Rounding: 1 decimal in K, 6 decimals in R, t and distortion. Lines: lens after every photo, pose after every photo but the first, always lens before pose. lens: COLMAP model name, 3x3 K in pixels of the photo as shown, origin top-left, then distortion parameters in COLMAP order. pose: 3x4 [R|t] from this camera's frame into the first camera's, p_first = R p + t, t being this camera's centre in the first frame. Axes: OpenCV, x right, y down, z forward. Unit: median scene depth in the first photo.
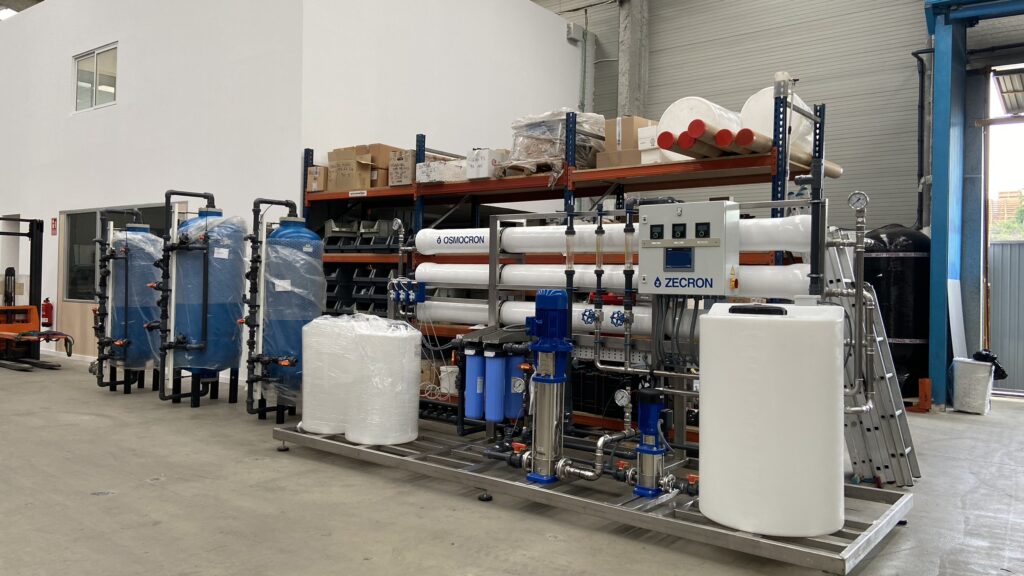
lens RADIAL K [[773.9, 0, 512.0], [0, 773.9, 288.0], [0, 0, 1]] dist [0.130134, -0.140546]
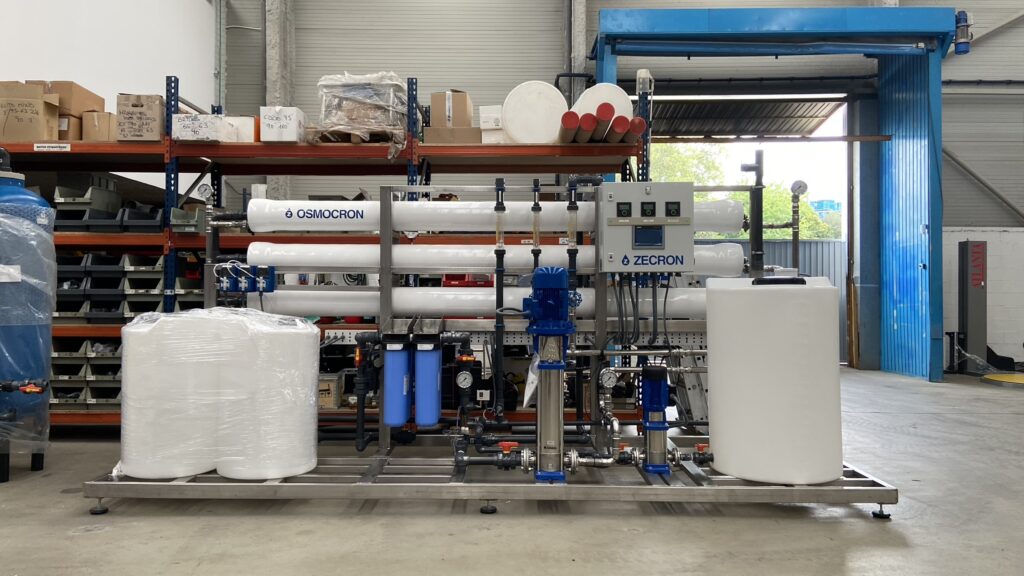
lens RADIAL K [[773.9, 0, 512.0], [0, 773.9, 288.0], [0, 0, 1]] dist [0.130134, -0.140546]
pose [[0.796743, -0.017674, 0.604060, -0.430939], [0.019364, 0.999806, 0.003712, 0.017600], [-0.604008, 0.008740, 0.796930, 0.239823]]
